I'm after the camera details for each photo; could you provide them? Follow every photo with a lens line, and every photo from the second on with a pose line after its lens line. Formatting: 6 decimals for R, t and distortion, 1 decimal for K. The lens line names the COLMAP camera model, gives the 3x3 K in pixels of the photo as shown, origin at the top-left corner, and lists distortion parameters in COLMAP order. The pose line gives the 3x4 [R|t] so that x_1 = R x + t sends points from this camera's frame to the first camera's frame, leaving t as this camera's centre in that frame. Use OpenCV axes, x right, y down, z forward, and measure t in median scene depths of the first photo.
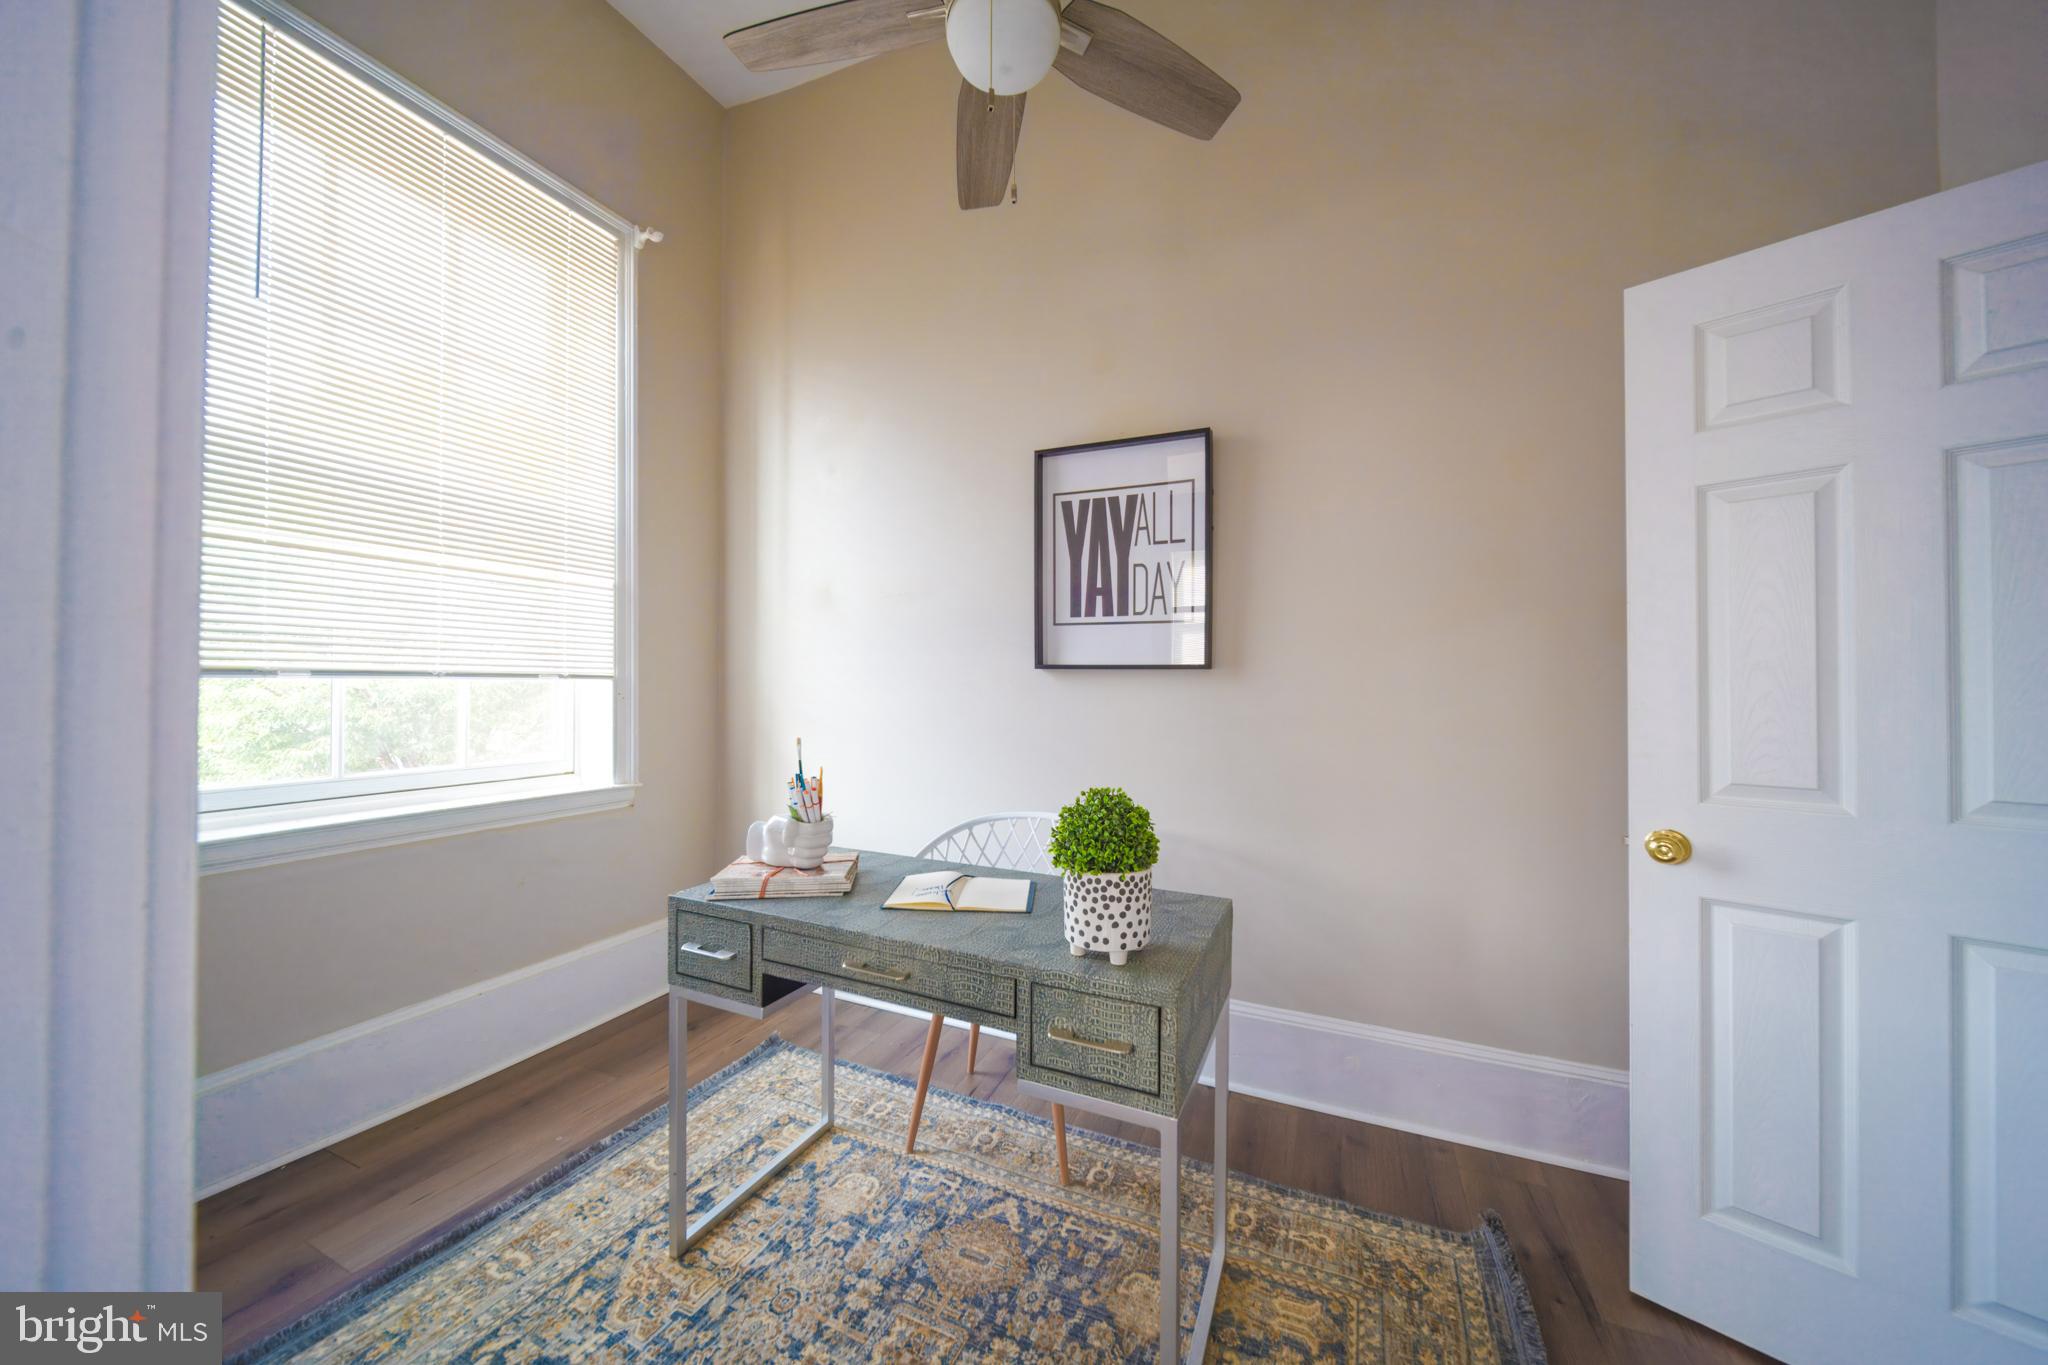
lens RADIAL K [[722.8, 0, 1020.9], [0, 722.8, 683.3], [0, 0, 1]] dist [0.001755, -0.000350]
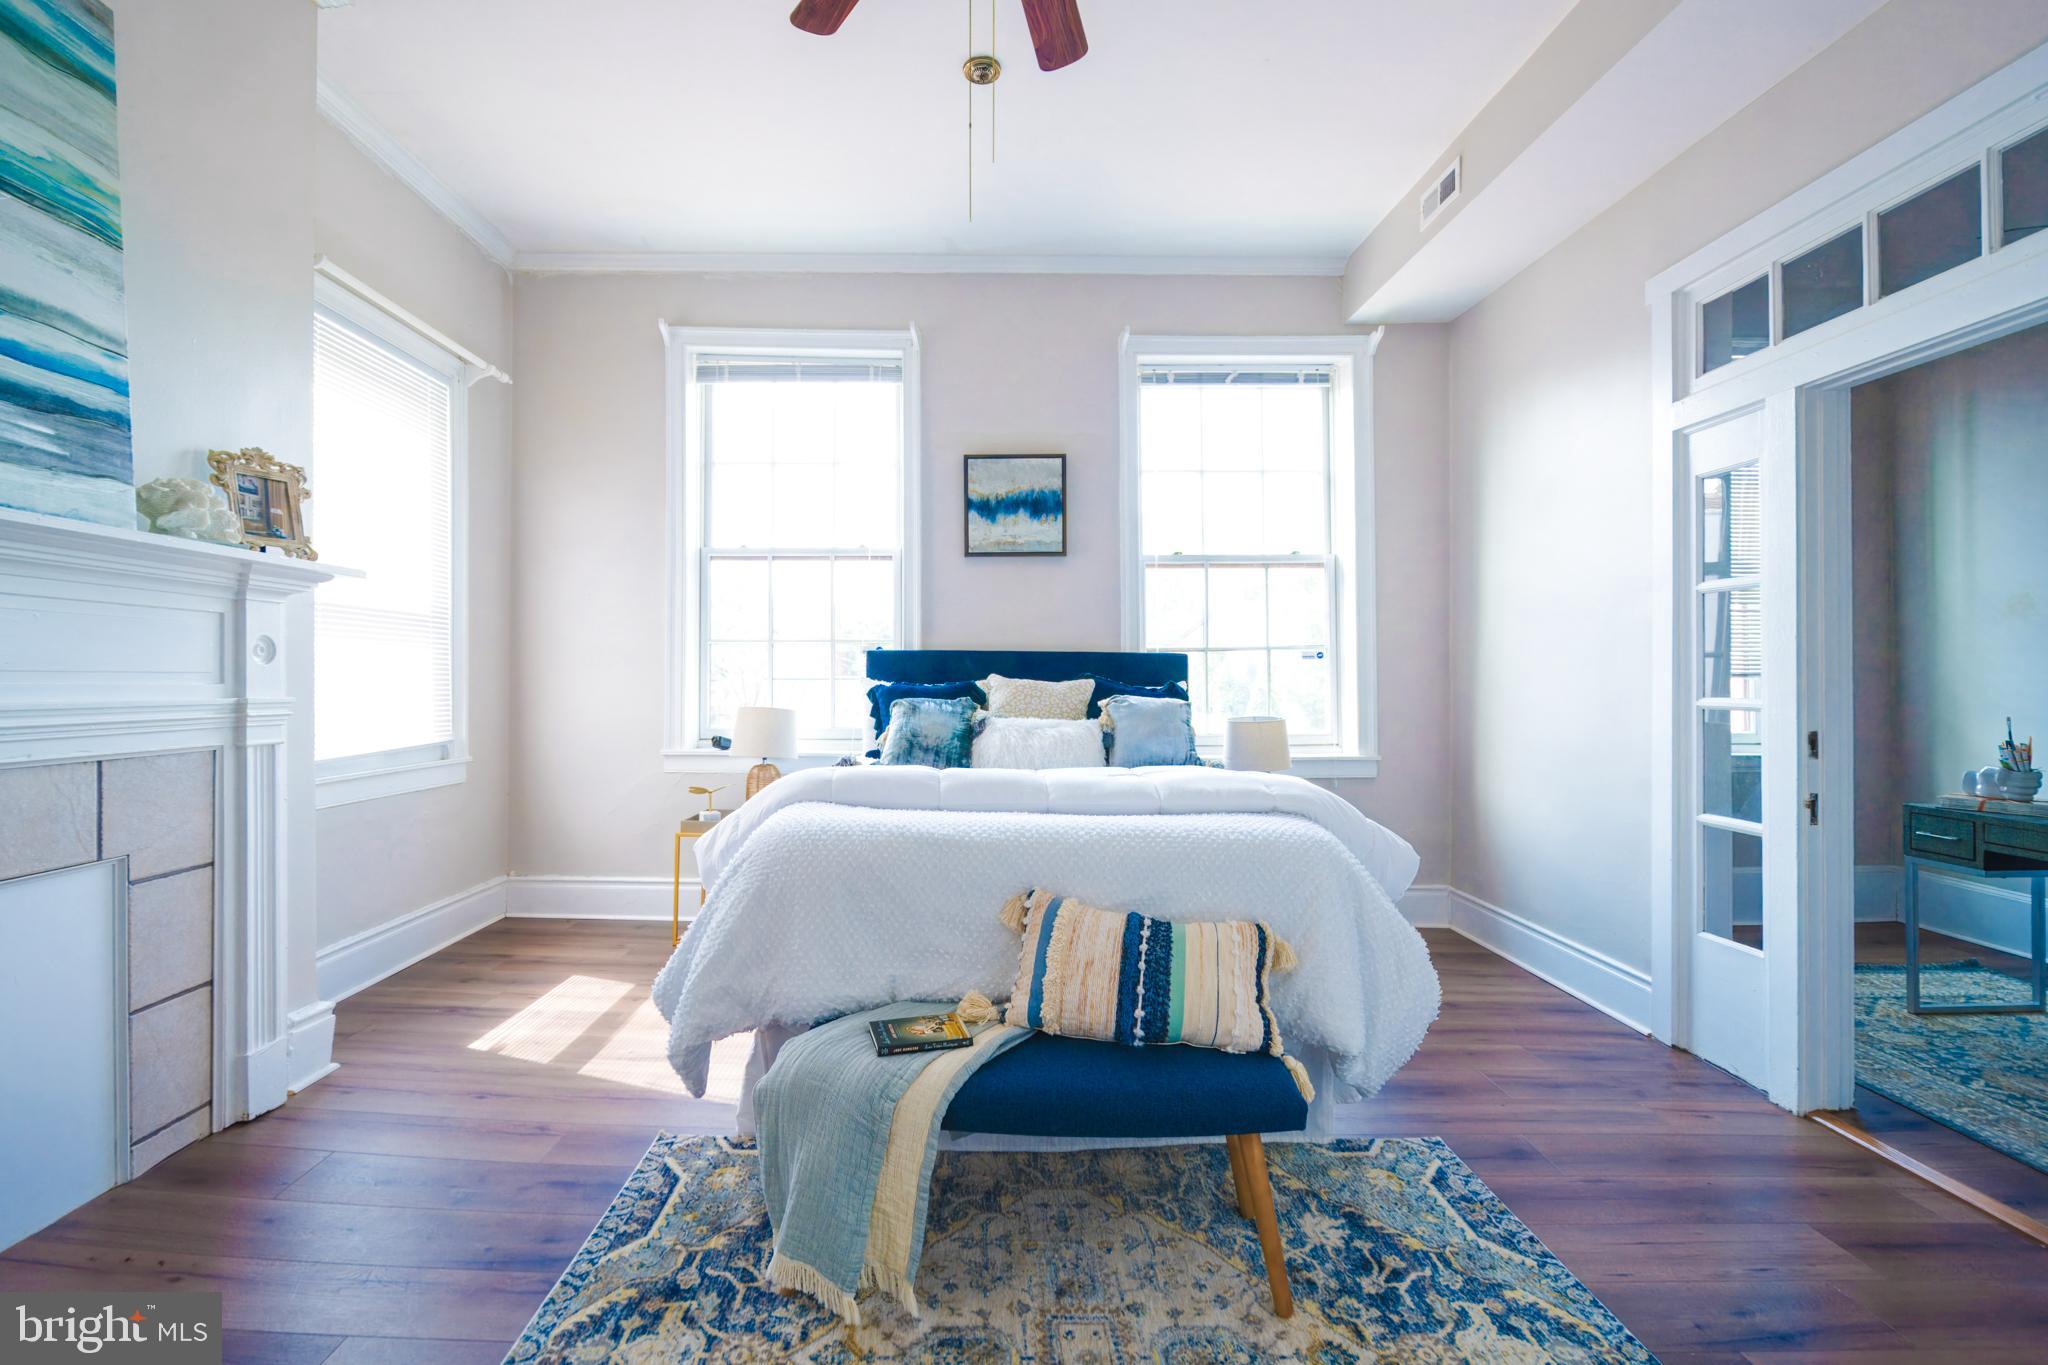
lens RADIAL K [[874.8, 0, 1010.6], [0, 874.8, 671.5], [0, 0, 1]] dist [-0.002681, -0.000463]
pose [[0.439973, -0.011601, -0.897936, 0.439243], [0.008573, 0.999925, -0.008718, -0.025193], [0.897970, -0.003863, 0.440040, -1.781029]]
